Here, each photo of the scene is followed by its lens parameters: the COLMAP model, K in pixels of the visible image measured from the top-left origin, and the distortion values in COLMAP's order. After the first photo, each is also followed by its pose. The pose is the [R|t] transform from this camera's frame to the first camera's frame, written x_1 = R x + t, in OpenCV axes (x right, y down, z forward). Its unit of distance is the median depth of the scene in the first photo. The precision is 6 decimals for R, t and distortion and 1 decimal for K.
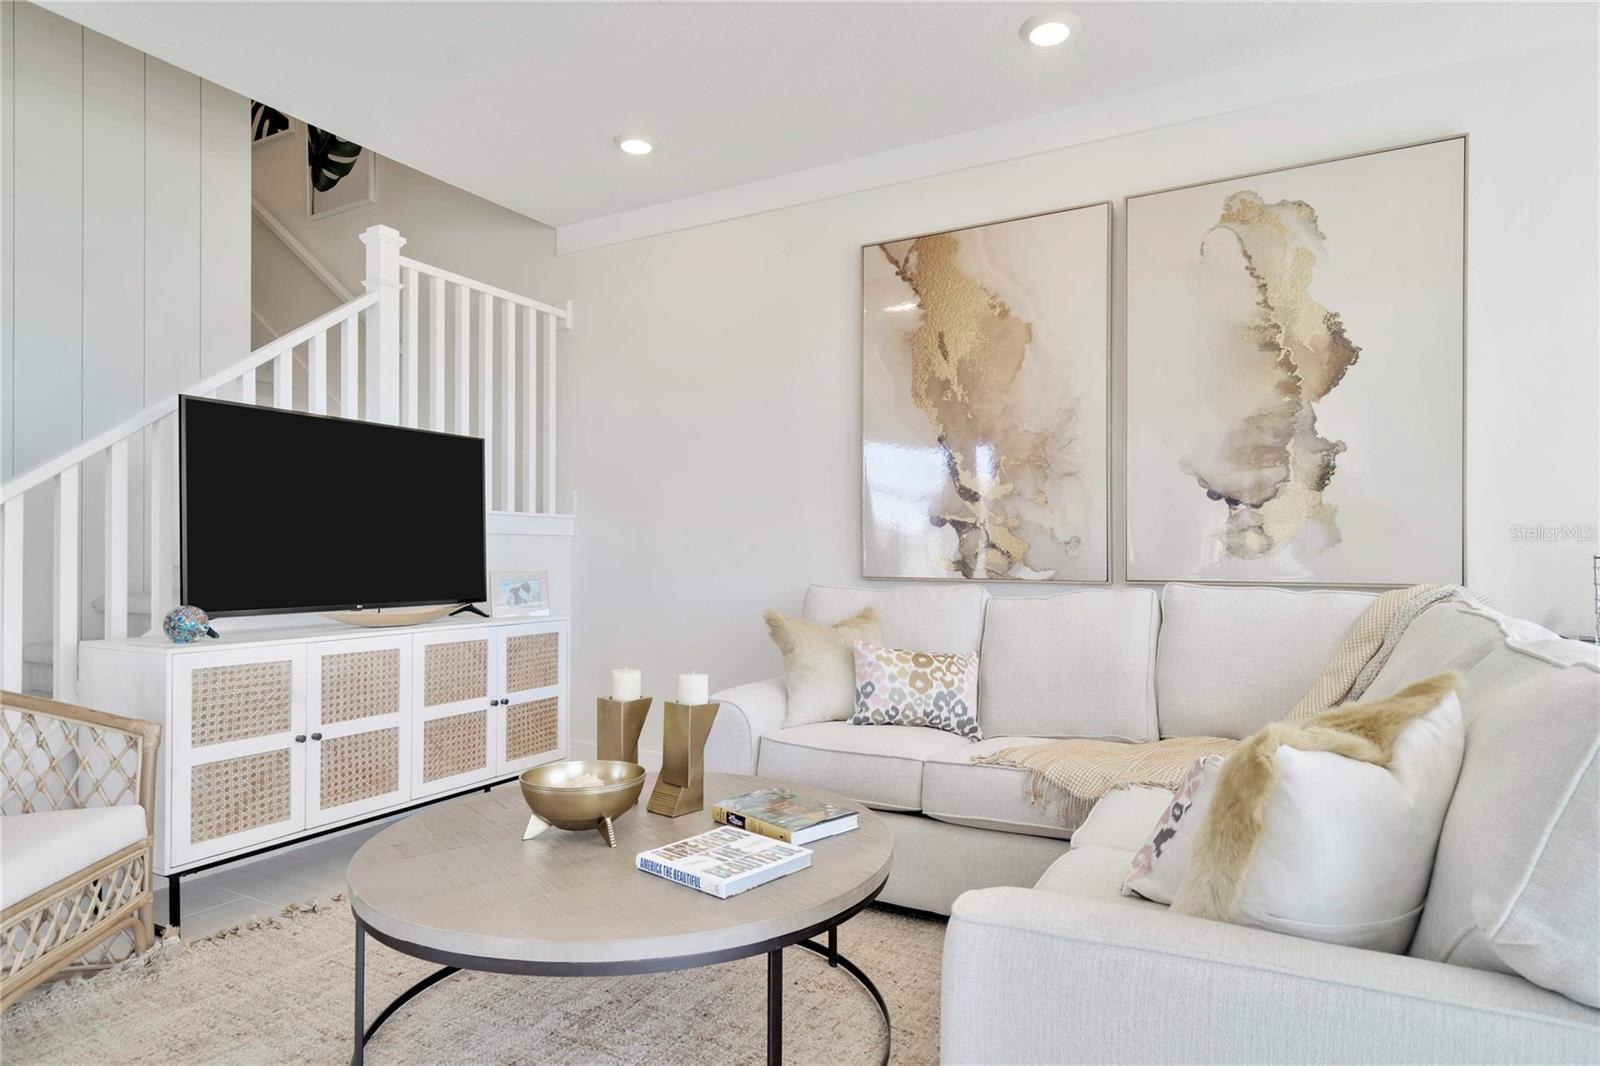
lens RADIAL K [[913.2, 0, 798.2], [0, 913.2, 551.3], [0, 0, 1]] dist [0.005495, 0.001370]
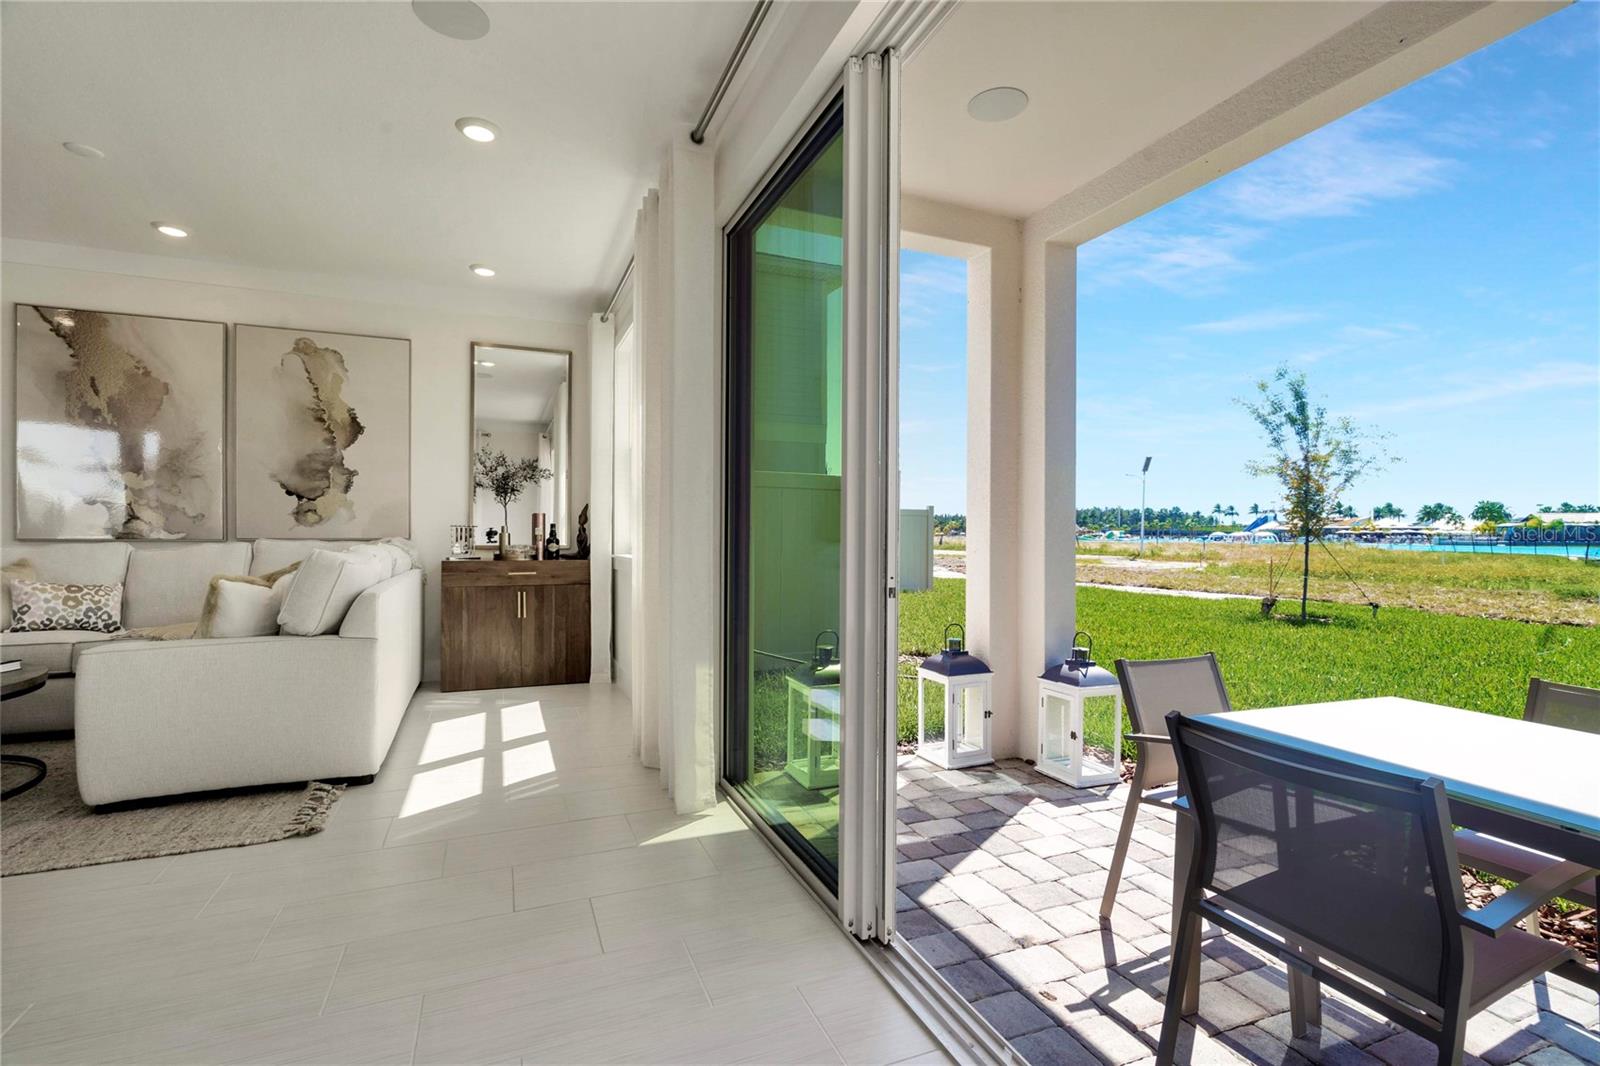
lens RADIAL K [[726.2, 0, 802.3], [0, 726.2, 531.5], [0, 0, 1]] dist [-0.003660, 0.002771]
pose [[0.613124, -0.000490, 0.789987, -0.085834], [-0.004234, 0.999983, 0.003906, 0.008561], [-0.789975, -0.005739, 0.613112, -0.786561]]
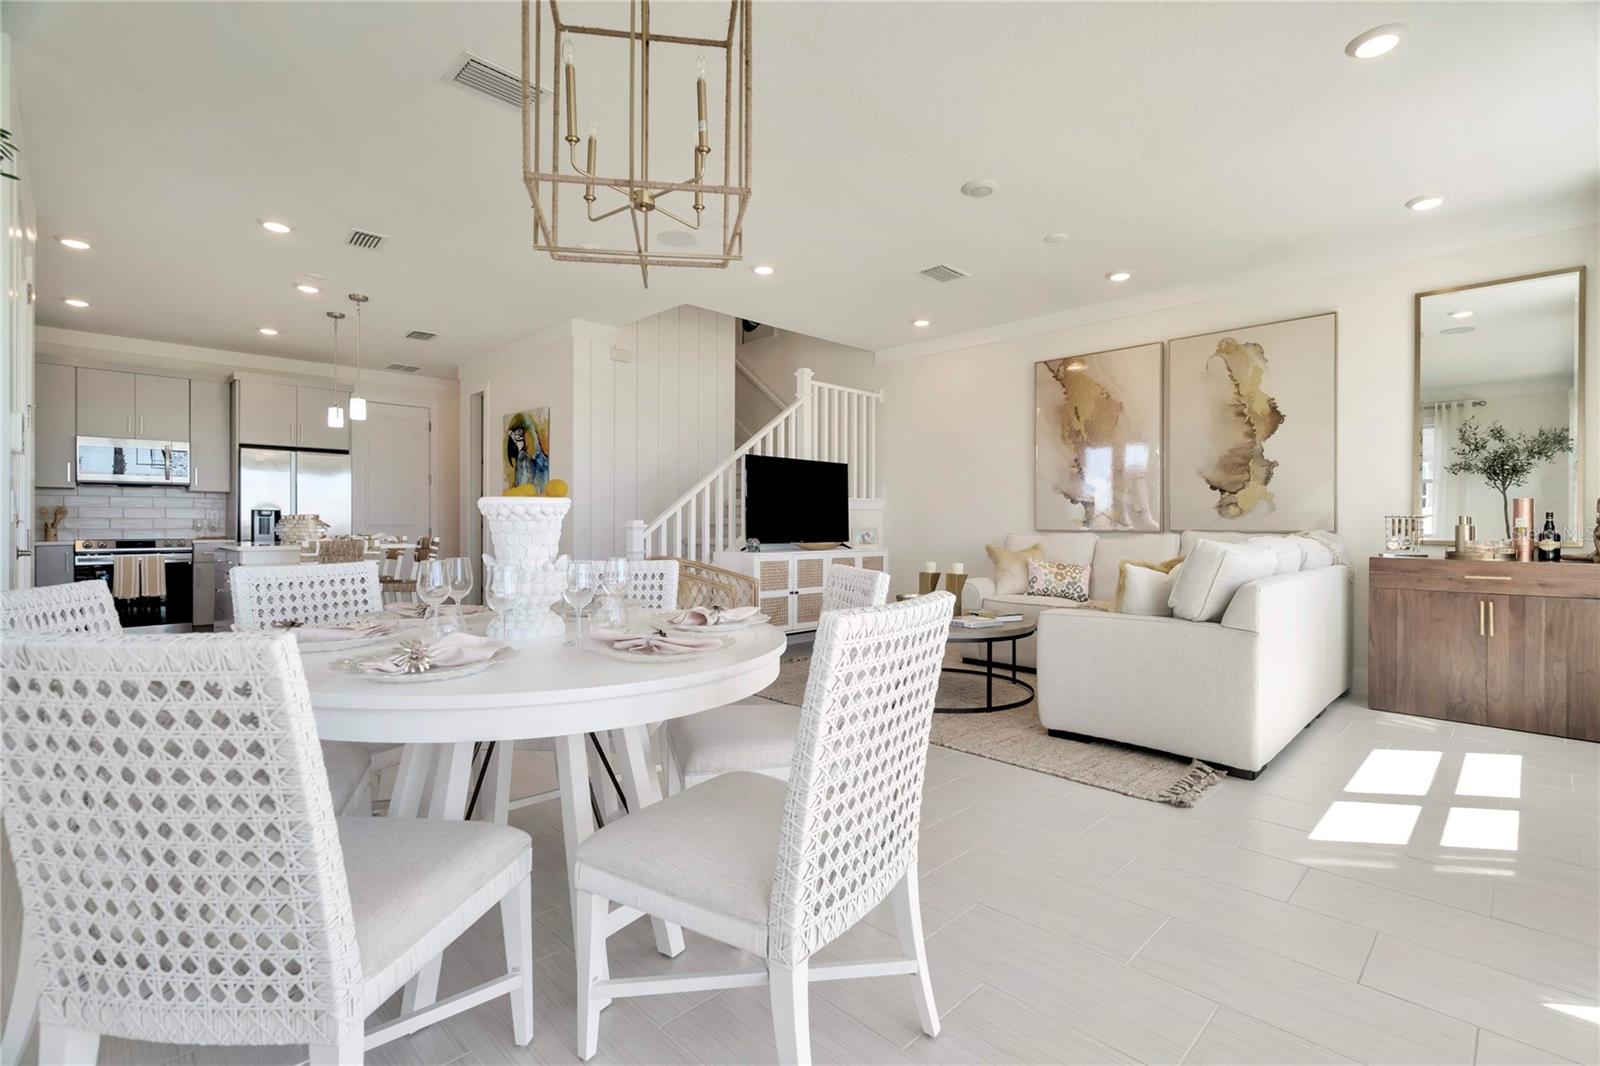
lens RADIAL K [[726.2, 0, 810.0], [0, 726.2, 526.6], [0, 0, 1]] dist [-0.003660, 0.002771]
pose [[0.963789, -0.000192, -0.266668, 0.022651], [0.001665, 0.999985, 0.005296, 0.014901], [0.266663, -0.005548, 0.963774, -0.801190]]
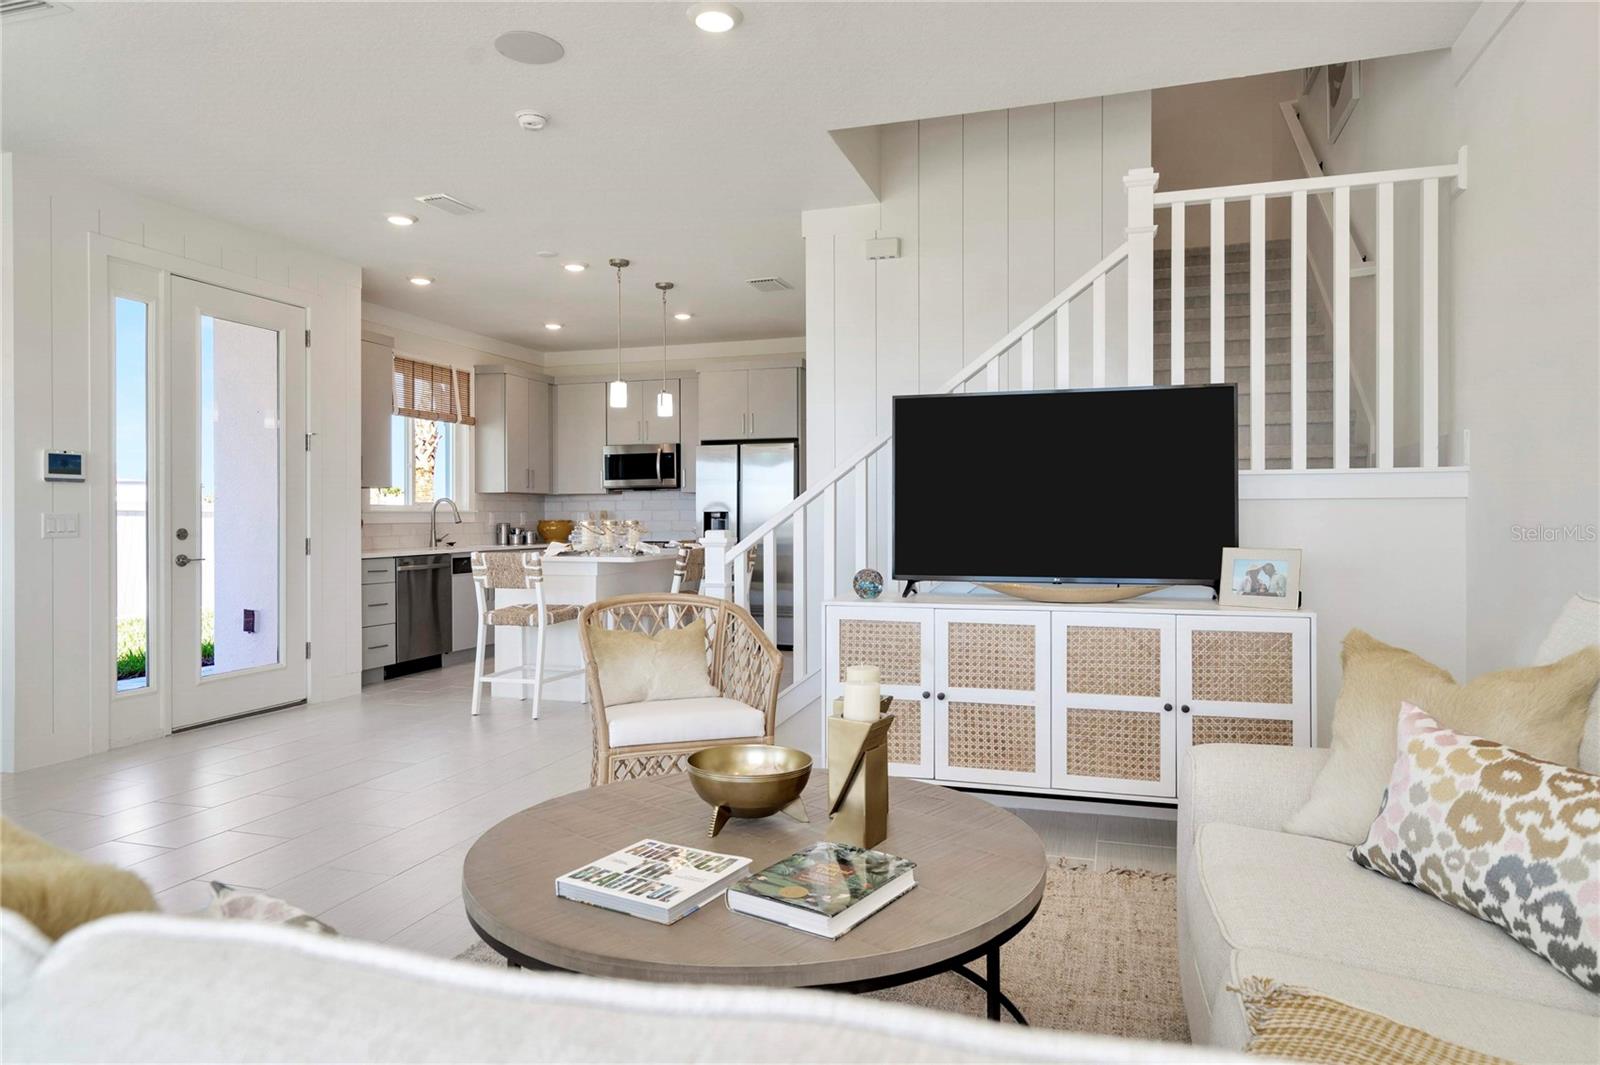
lens RADIAL K [[979.6, 0, 808.9], [0, 979.6, 513.3], [0, 0, 1]] dist [0.014563, -0.001349]
pose [[0.204208, -0.005485, -0.978912, 0.539724], [0.007417, 0.999964, -0.004056, -0.009410], [0.978899, -0.006433, 0.204242, 0.572361]]
